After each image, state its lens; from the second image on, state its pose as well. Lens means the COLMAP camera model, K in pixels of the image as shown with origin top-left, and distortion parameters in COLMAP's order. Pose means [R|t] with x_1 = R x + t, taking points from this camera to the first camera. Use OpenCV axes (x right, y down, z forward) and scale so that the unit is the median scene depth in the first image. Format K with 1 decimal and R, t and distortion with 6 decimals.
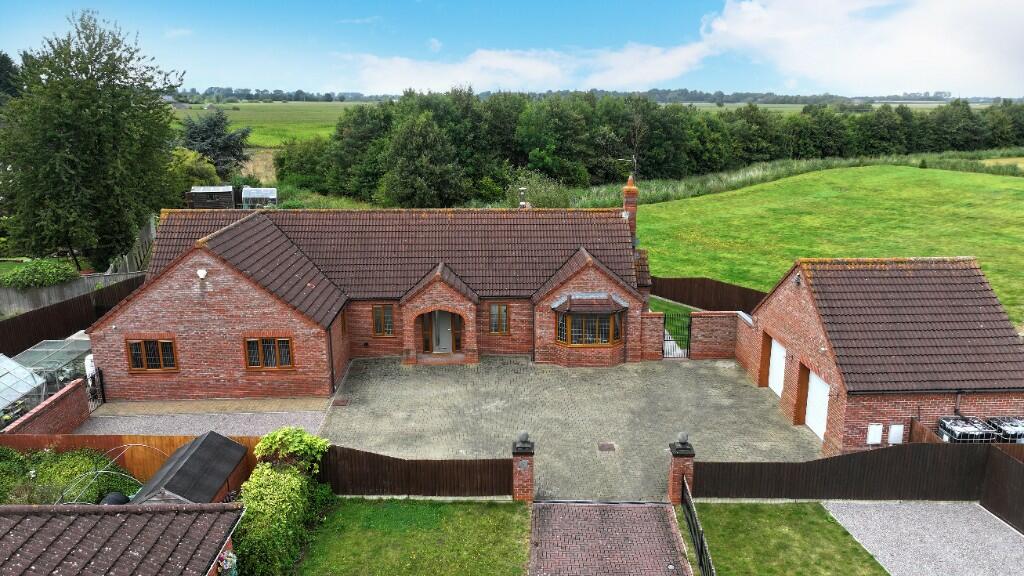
lens RADIAL K [[886.9, 0, 512.0], [0, 886.9, 288.0], [0, 0, 1]] dist [0.007436, 0.003904]
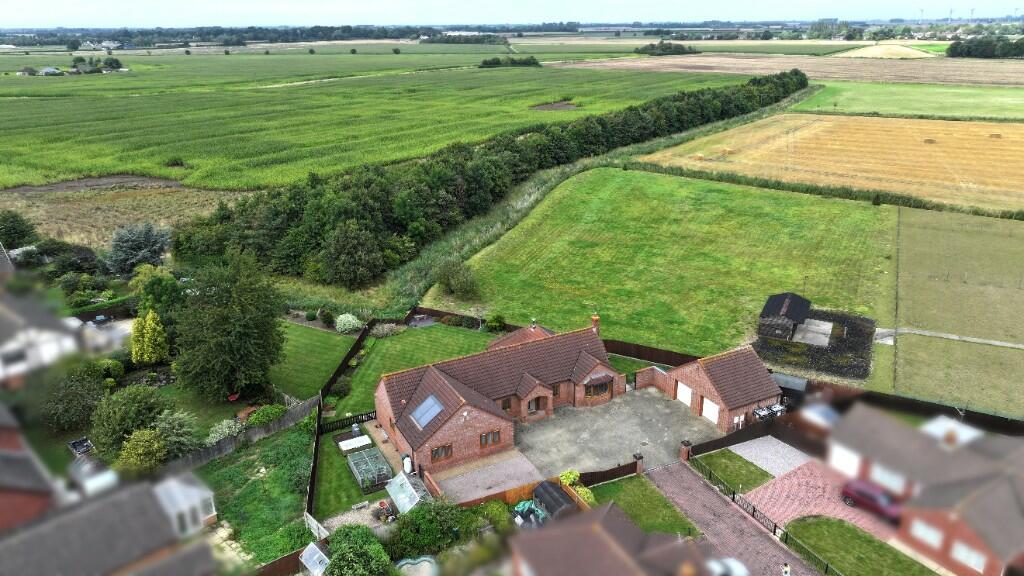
lens RADIAL K [[886.9, 0, 512.0], [0, 886.9, 288.0], [0, 0, 1]] dist [0.007436, 0.003904]
pose [[0.912947, -0.198463, 0.356567, -0.993214], [0.155344, 0.977004, 0.146055, -0.650007], [-0.377354, -0.077950, 0.922783, -1.133026]]
